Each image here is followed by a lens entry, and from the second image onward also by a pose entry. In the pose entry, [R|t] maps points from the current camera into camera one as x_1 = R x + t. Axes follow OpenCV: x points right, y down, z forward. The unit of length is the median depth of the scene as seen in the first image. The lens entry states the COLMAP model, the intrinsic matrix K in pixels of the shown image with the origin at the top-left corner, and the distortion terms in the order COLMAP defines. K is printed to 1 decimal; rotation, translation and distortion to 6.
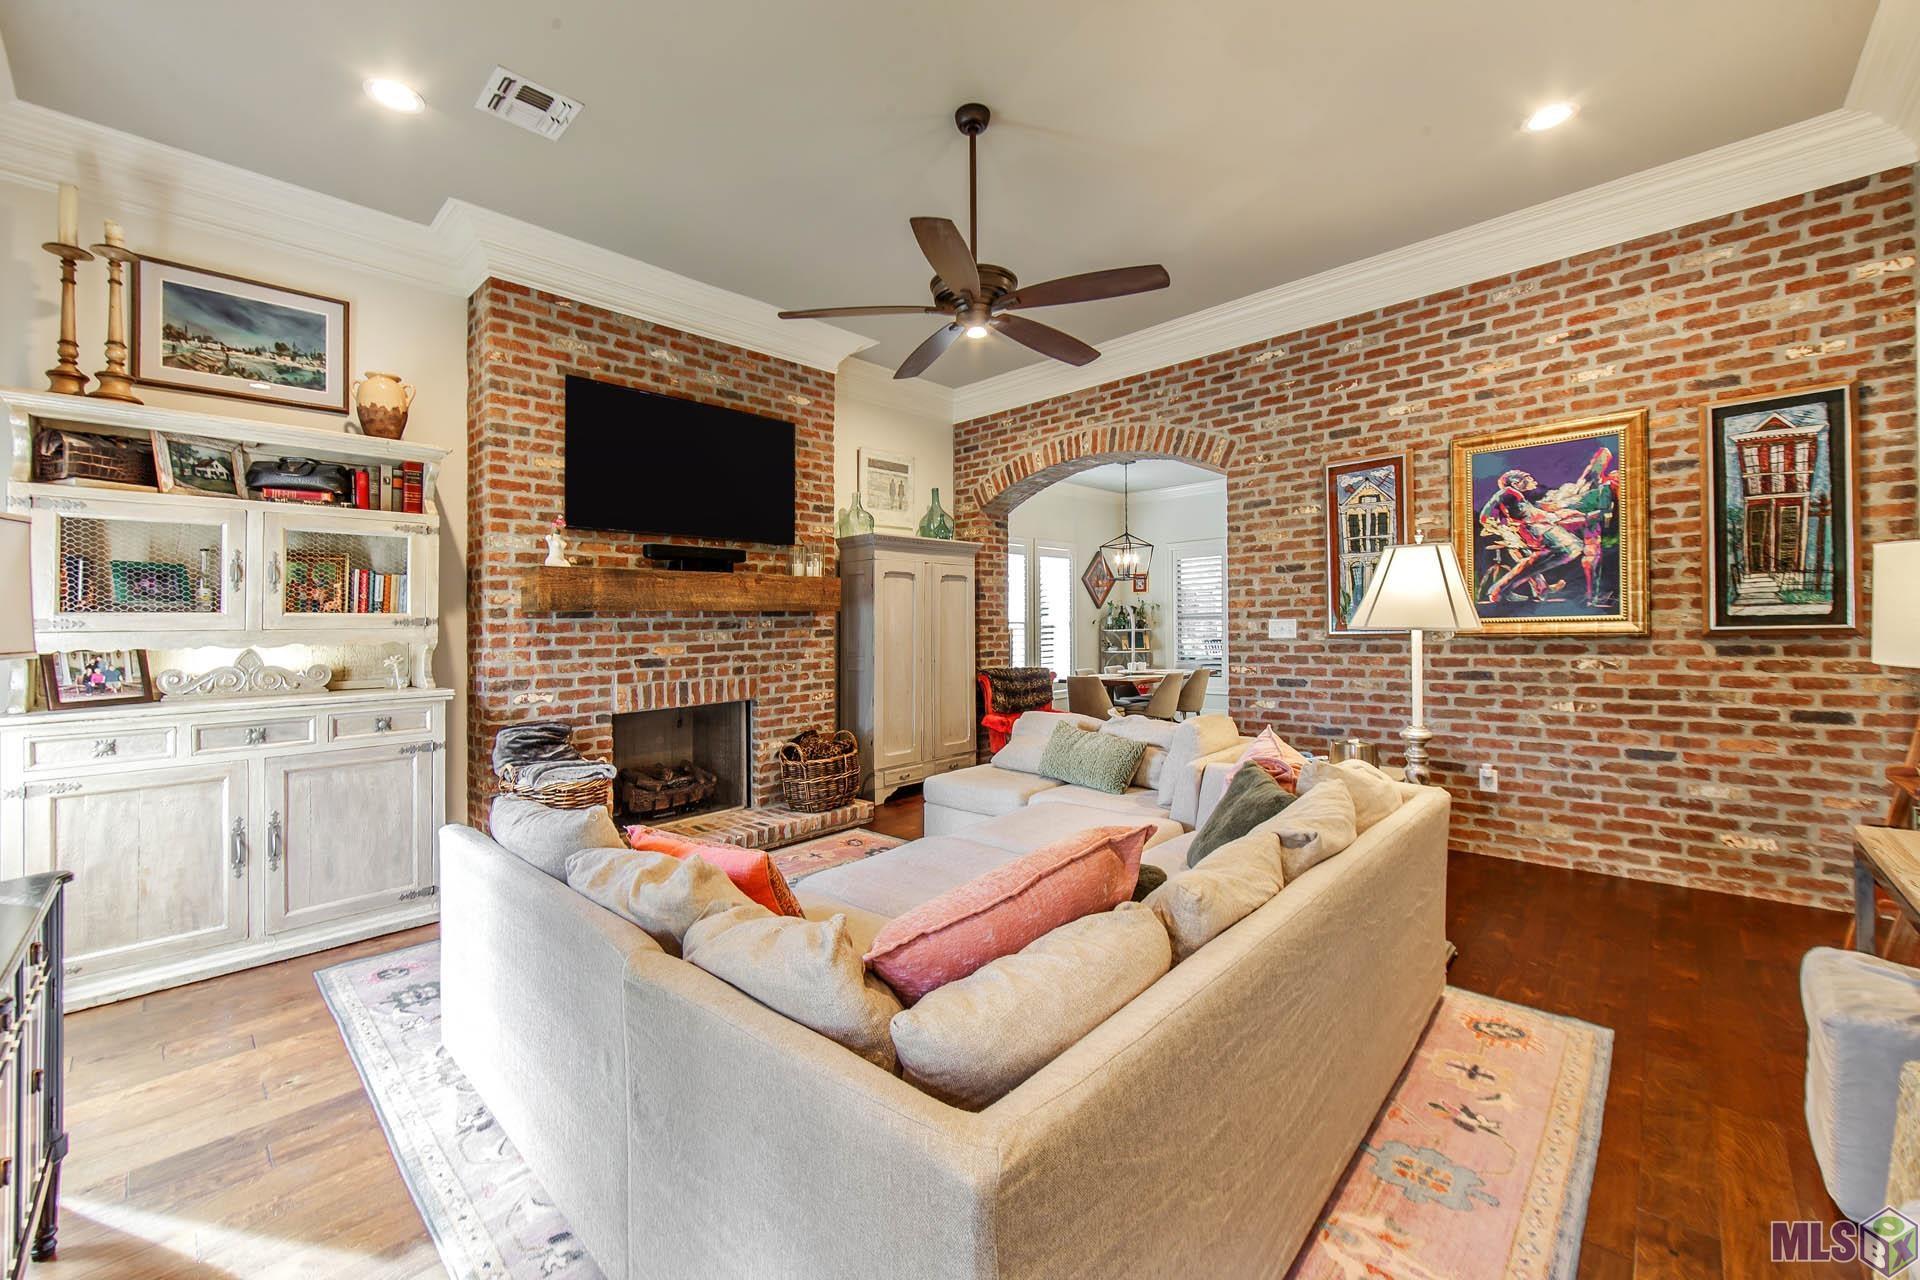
lens RADIAL K [[744.7, 0, 959.4], [0, 744.7, 627.1], [0, 0, 1]] dist [0.000198, -0.000011]
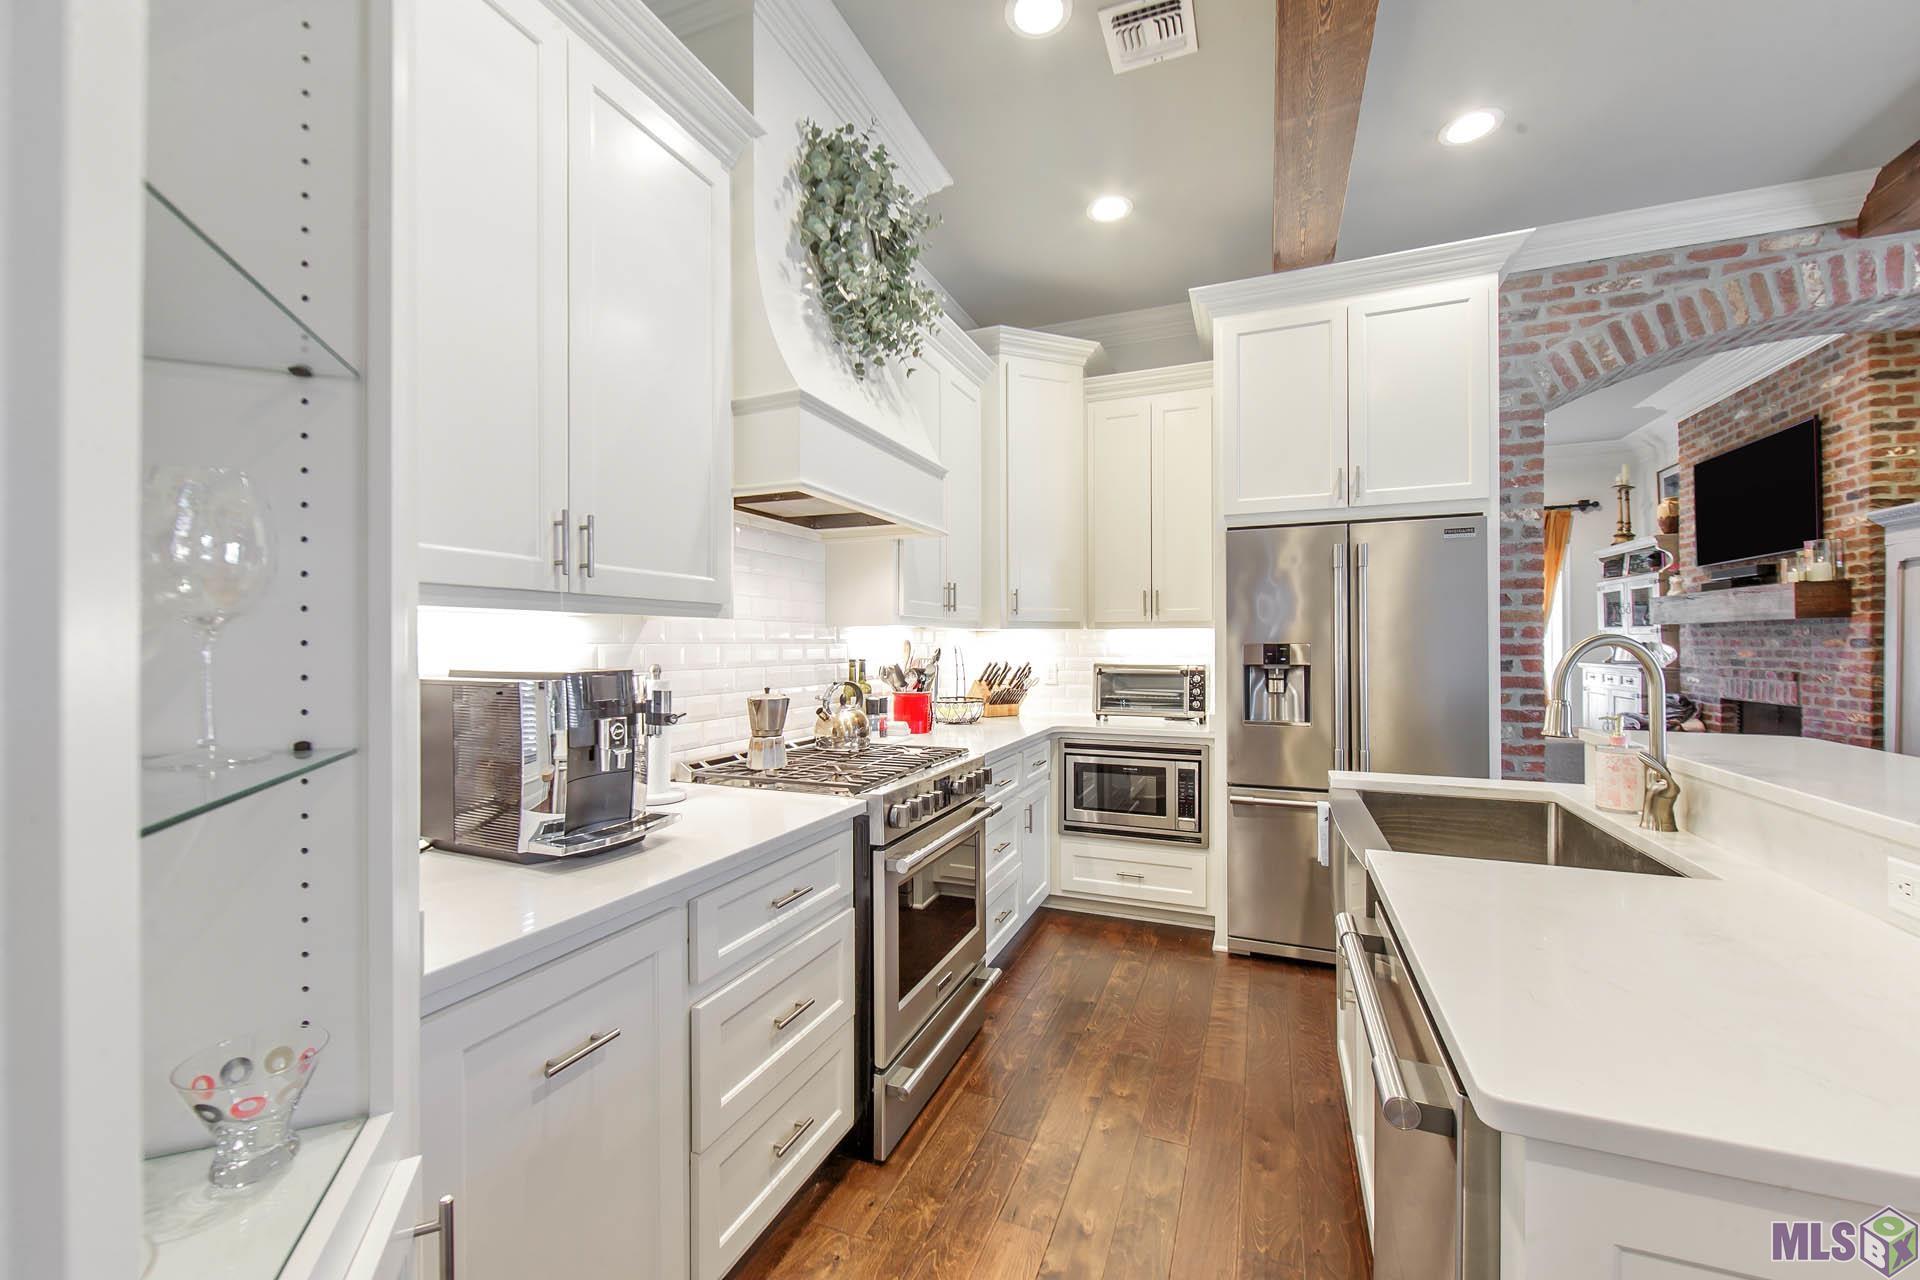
lens RADIAL K [[744.7, 0, 960.6], [0, 744.7, 635.4], [0, 0, 1]] dist [0.000198, -0.000011]
pose [[-0.934077, 0.012127, -0.356867, 1.081157], [0.011919, 0.999925, 0.002781, -0.015209], [0.356874, -0.001656, -0.934151, 1.451865]]
